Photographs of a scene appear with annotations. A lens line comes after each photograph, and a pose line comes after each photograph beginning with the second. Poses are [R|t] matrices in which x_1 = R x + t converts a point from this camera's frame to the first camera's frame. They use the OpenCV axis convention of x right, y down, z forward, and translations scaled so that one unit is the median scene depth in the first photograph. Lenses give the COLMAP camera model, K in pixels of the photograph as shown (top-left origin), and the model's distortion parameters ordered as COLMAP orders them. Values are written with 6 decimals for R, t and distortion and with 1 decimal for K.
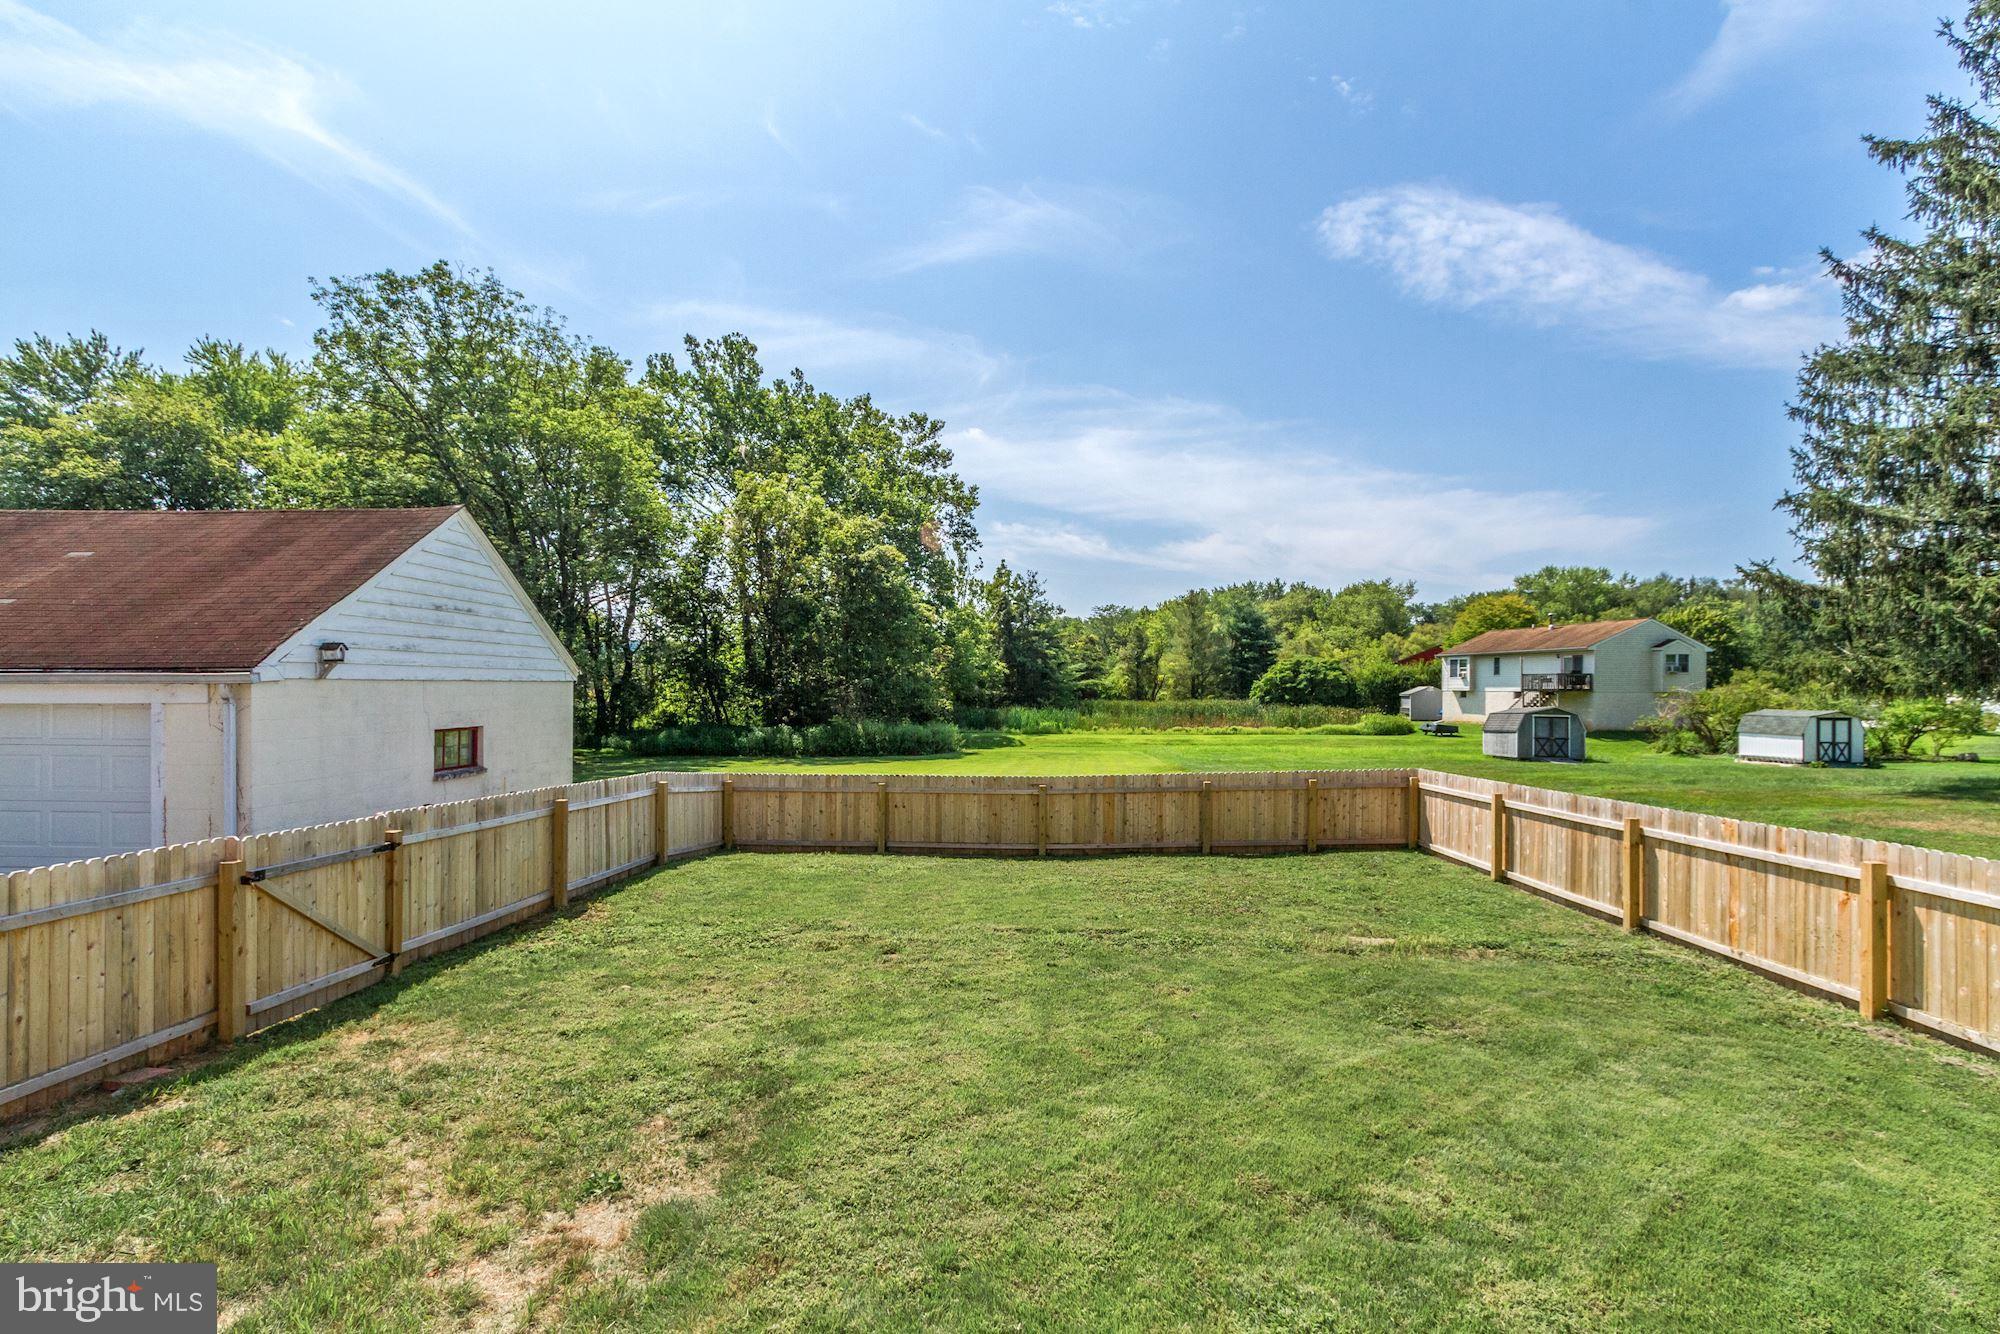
lens RADIAL K [[926.8, 0, 992.6], [0, 926.8, 684.2], [0, 0, 1]] dist [0.003744, 0.000315]
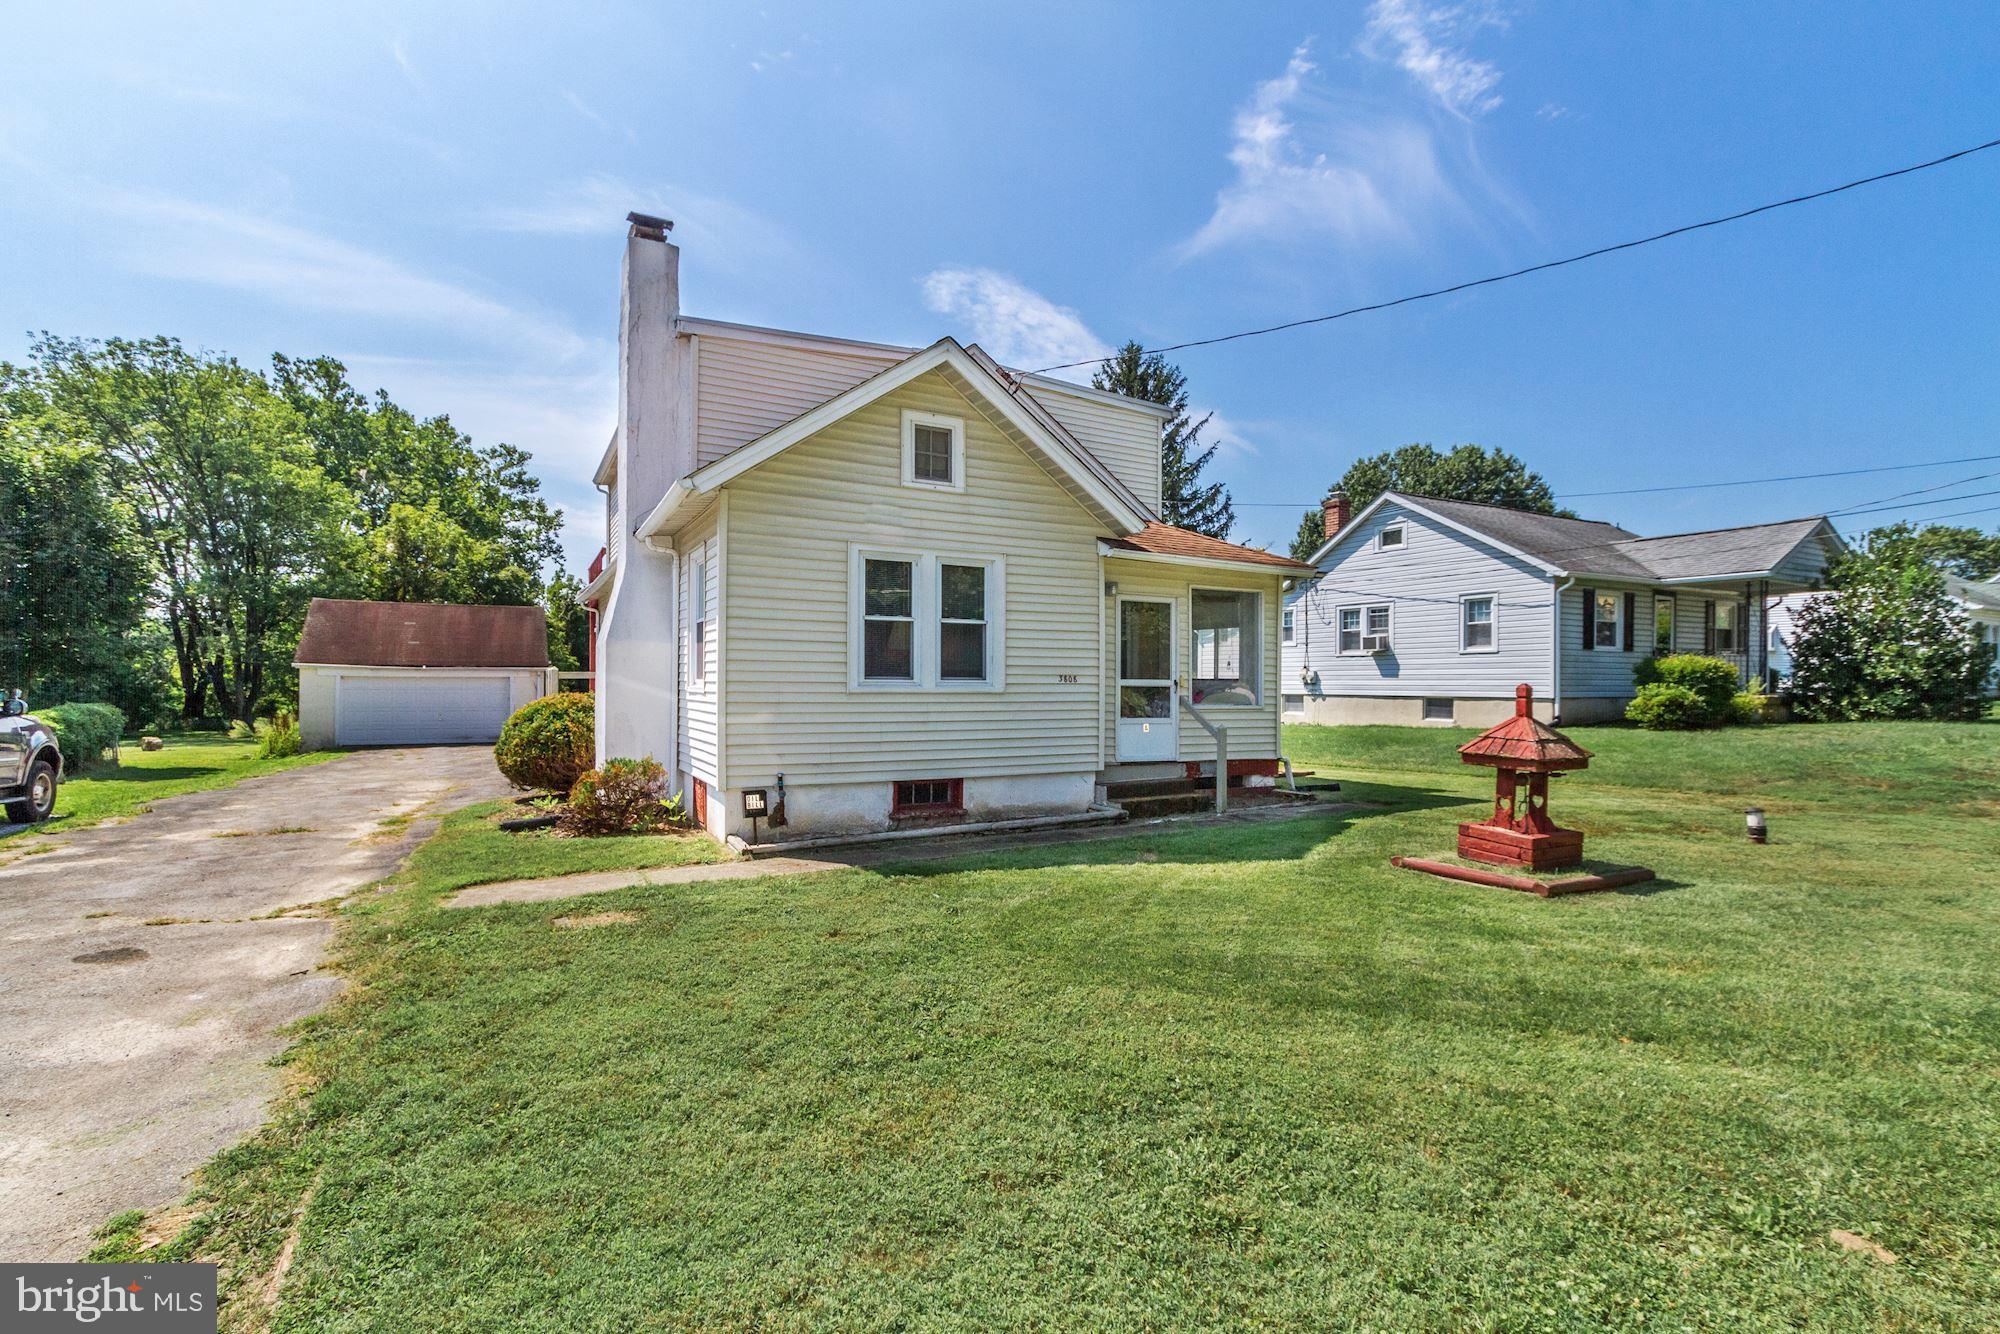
lens RADIAL K [[926.8, 0, 992.6], [0, 926.8, 684.2], [0, 0, 1]] dist [0.003744, 0.000315]
pose [[0.861918, -0.003550, 0.507035, -0.128256], [-0.000343, 0.999971, 0.007584, 0.001355], [-0.507048, -0.006711, 0.861892, -0.281111]]
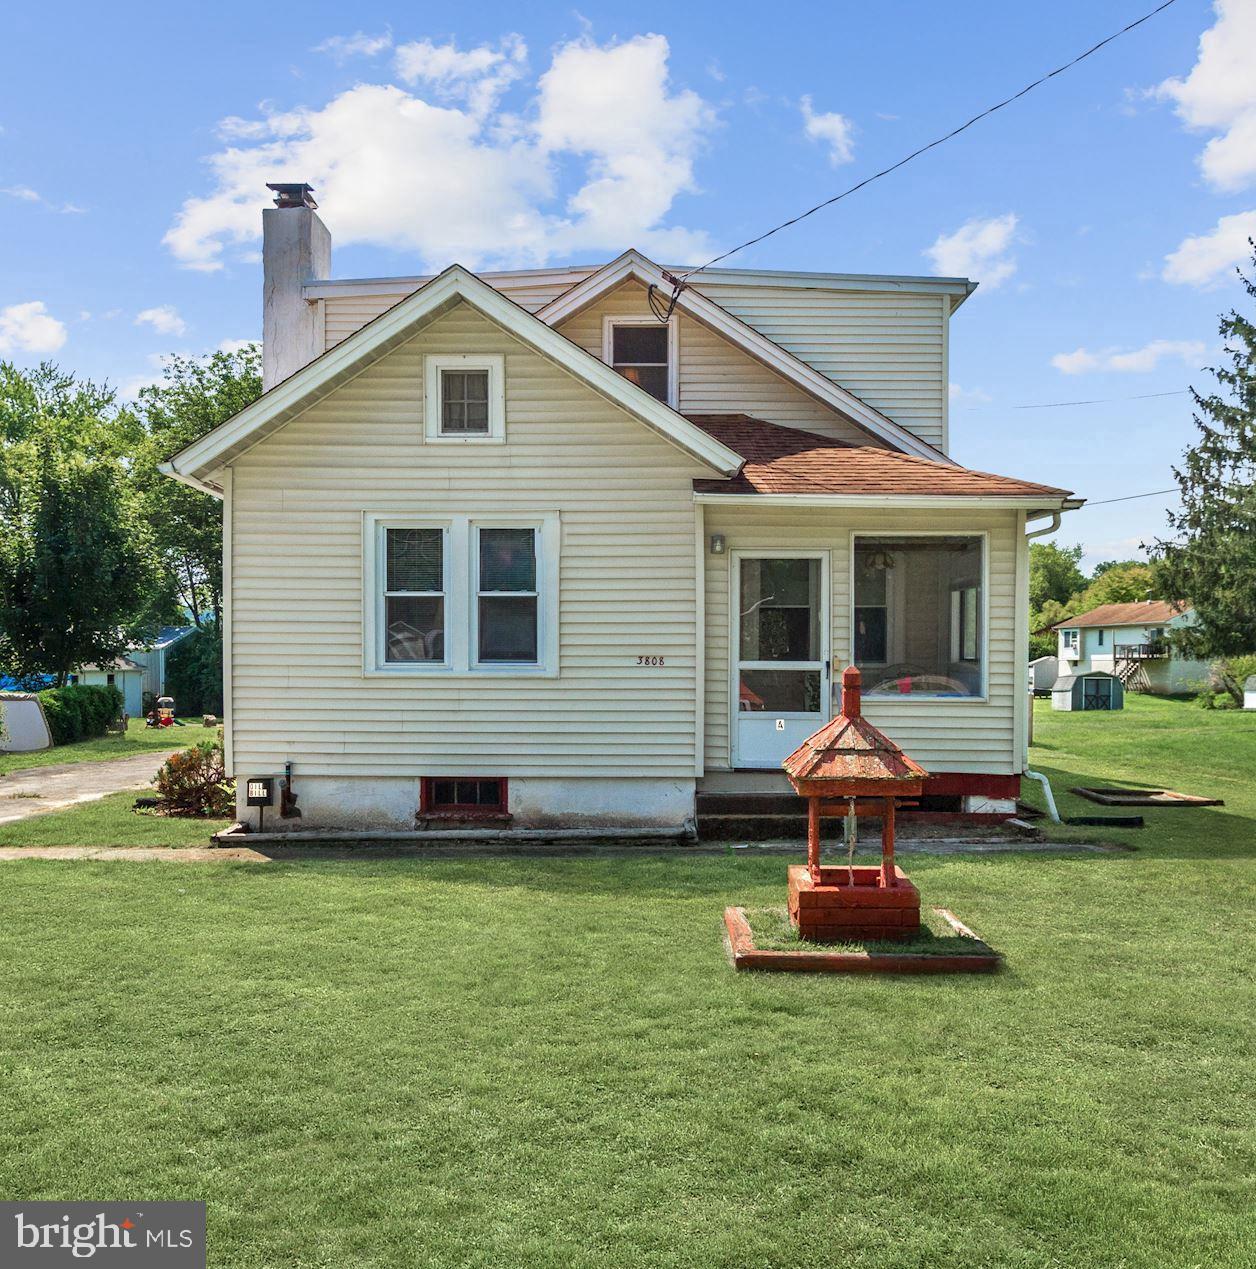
lens RADIAL K [[1157.8, 0, 616.5], [0, 1157.8, 690.0], [0, 0, 1]] dist [0.000225, -0.015102]
pose [[0.999800, -0.004584, 0.019461, -0.051225], [0.004031, 0.999589, 0.028377, 0.001132], [-0.019583, -0.028293, 0.999408, -0.307286]]
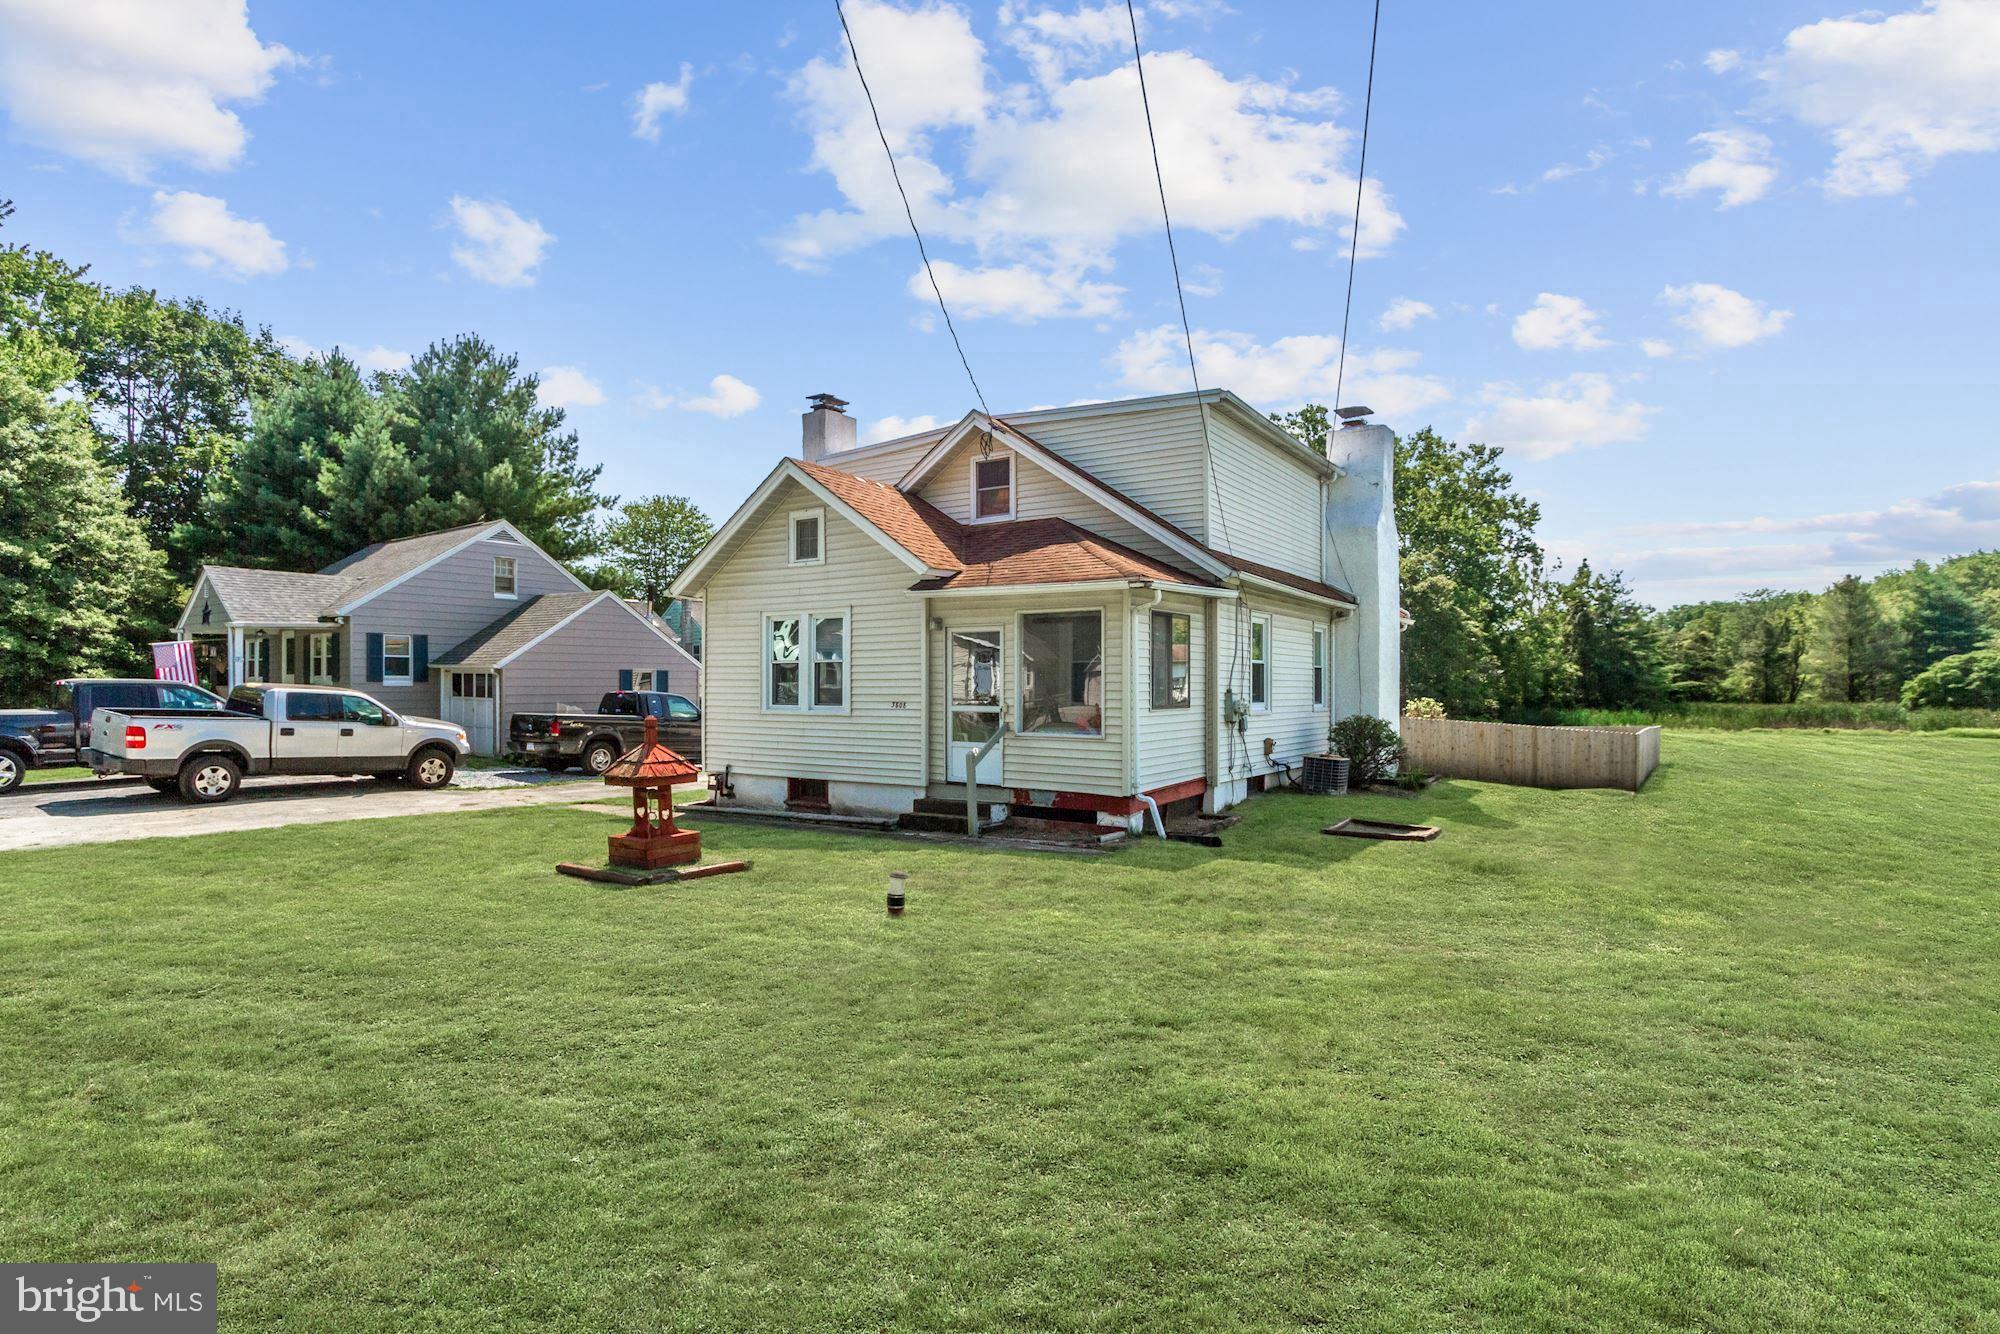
lens RADIAL K [[1033.9, 0, 995.5], [0, 1033.9, 680.2], [0, 0, 1]] dist [0.016299, -0.000123]
pose [[0.850007, -0.009355, -0.526688, 0.071719], [0.005940, 0.999949, -0.008175, -0.001307], [0.526738, 0.003821, 0.850019, -0.314554]]
